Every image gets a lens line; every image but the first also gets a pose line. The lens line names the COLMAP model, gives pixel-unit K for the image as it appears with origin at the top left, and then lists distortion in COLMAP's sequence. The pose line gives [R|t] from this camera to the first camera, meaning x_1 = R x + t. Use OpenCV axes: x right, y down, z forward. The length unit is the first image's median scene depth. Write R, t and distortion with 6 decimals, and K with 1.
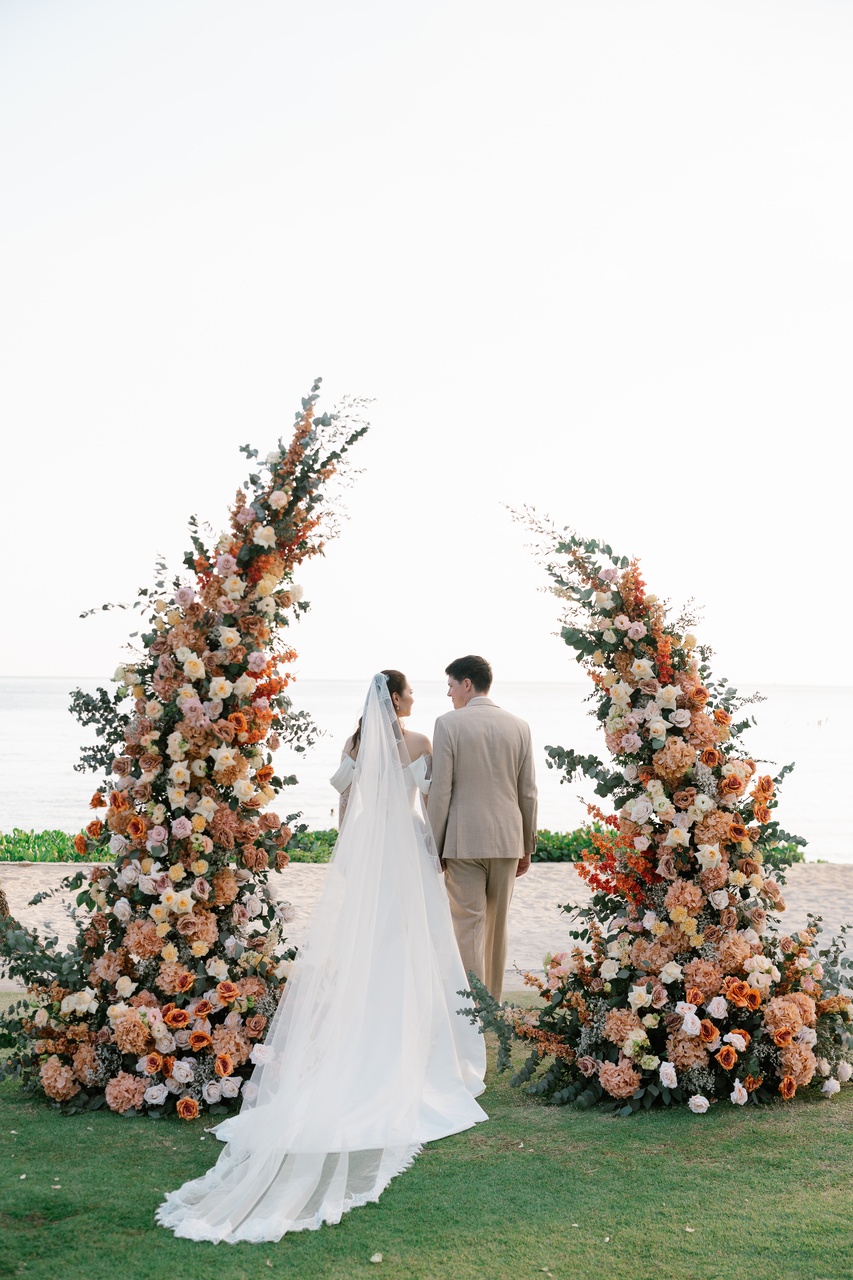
lens RADIAL K [[1599.1, 0, 426.5], [0, 1599.1, 640.0], [0, 0, 1]] dist [-0.000024, -0.021226]
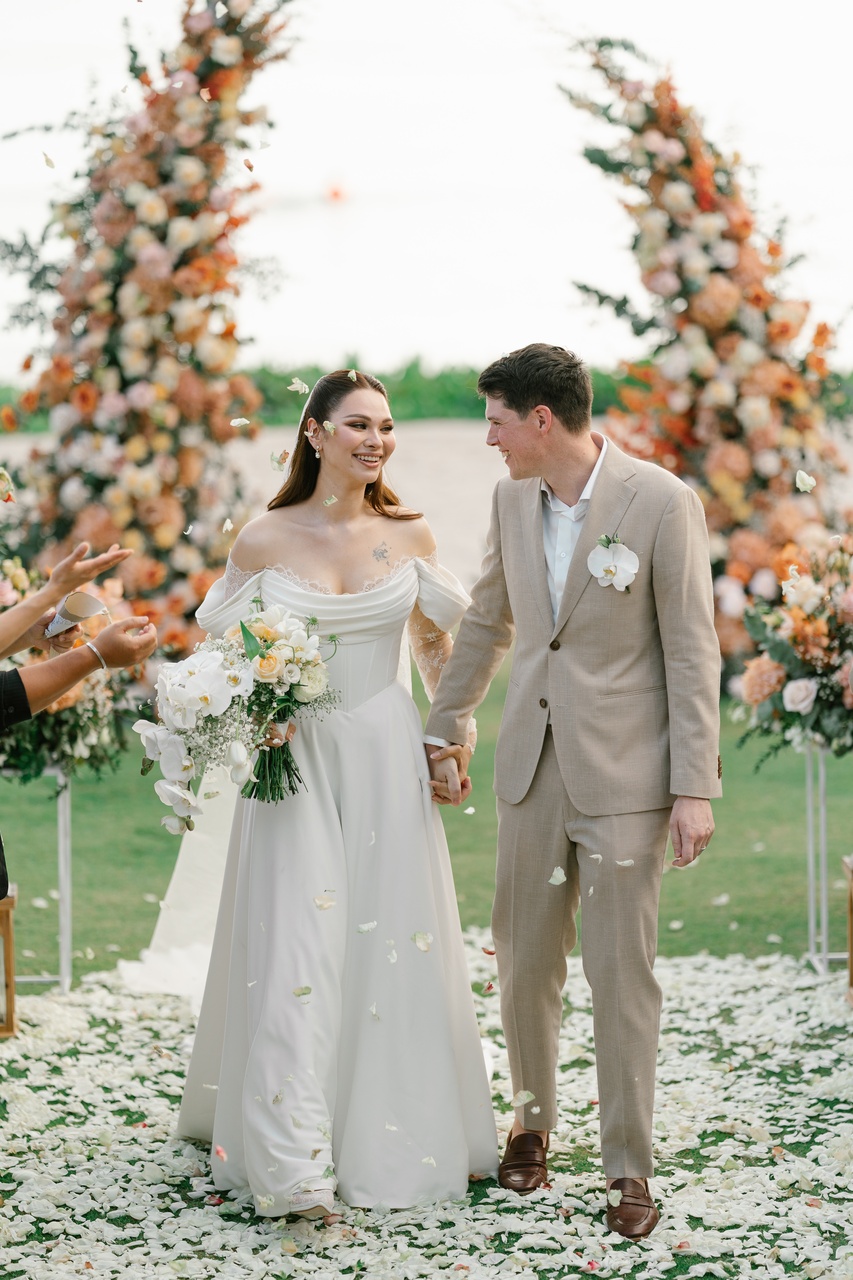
lens RADIAL K [[5313.0, 0, 426.5], [0, 5313.0, 640.0], [0, 0, 1]] dist [0.013177, -0.411968]
pose [[0.998623, -0.027707, 0.044558, -0.129622], [0.019514, 0.984413, 0.174784, -0.245021], [-0.048706, -0.173674, 0.983598, -1.800182]]
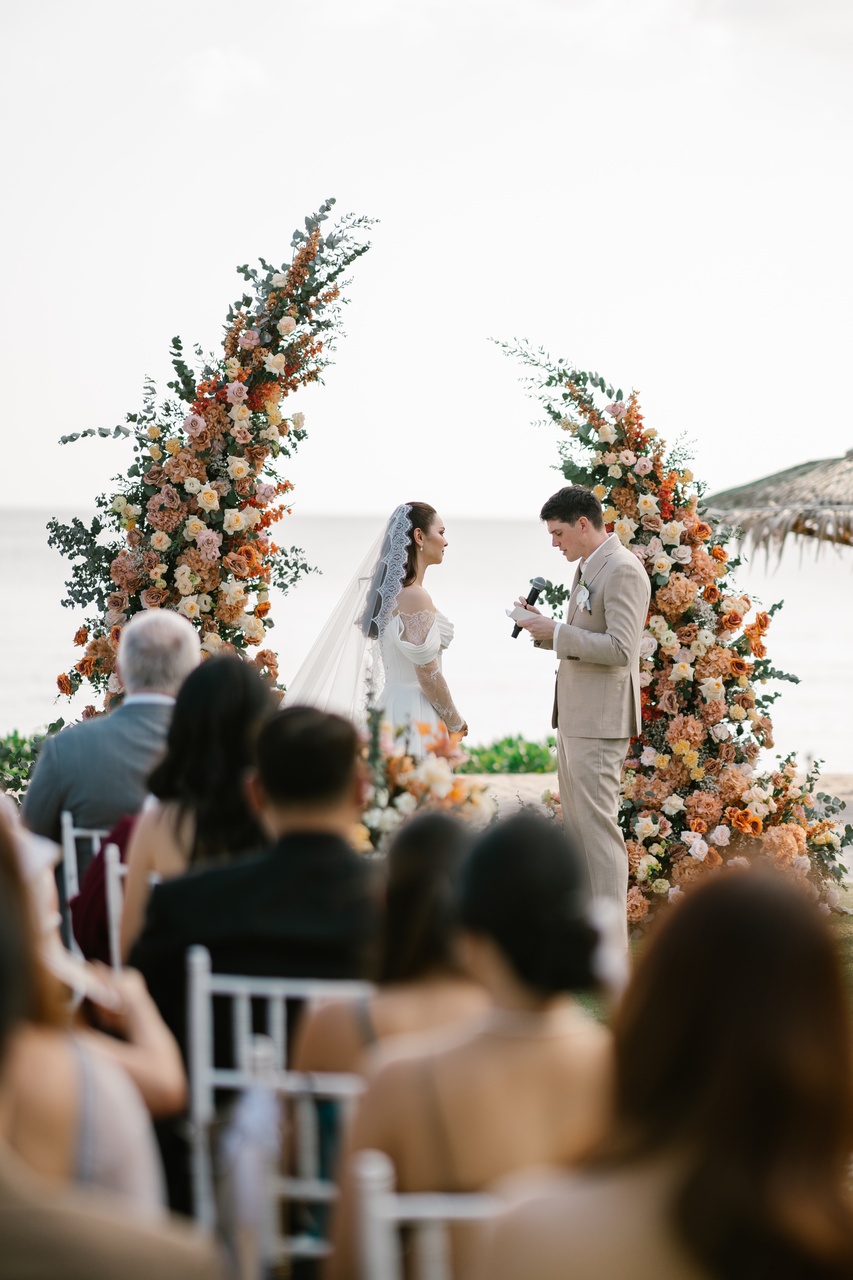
lens RADIAL K [[3309.4, 0, 426.5], [0, 3309.4, 640.0], [0, 0, 1]] dist [-0.065652, -0.280348]
pose [[0.974275, 0.000773, 0.225361, -0.462582], [-0.014964, 0.998009, 0.061271, -0.021923], [-0.224865, -0.063068, 0.972347, -0.976356]]
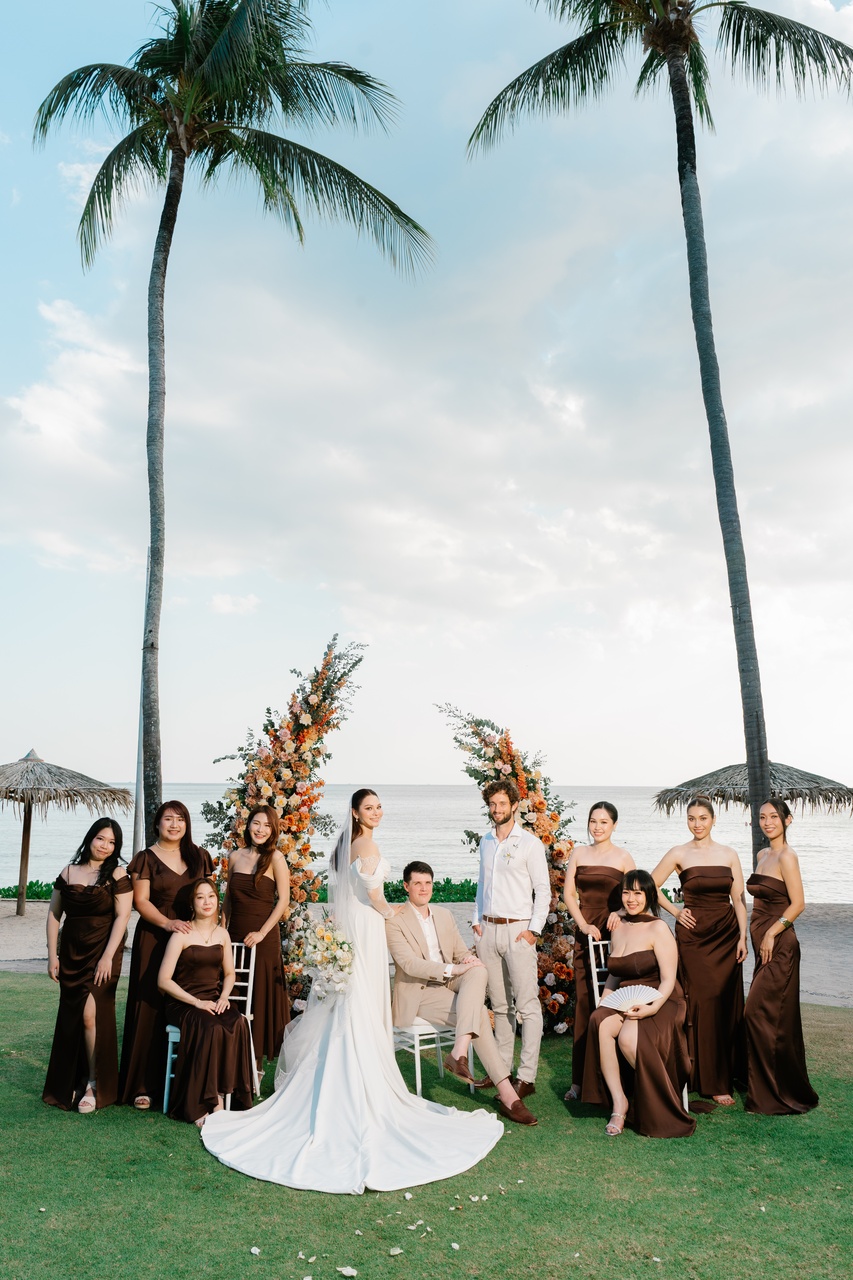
lens RADIAL K [[1049.8, 0, 426.5], [0, 1049.8, 640.0], [0, 0, 1]] dist [-0.002347, 0.005139]
pose [[0.999214, -0.008334, -0.038764, 0.087830], [0.003836, 0.993391, -0.114712, -0.015536], [0.039464, 0.114473, 0.992642, -0.221030]]
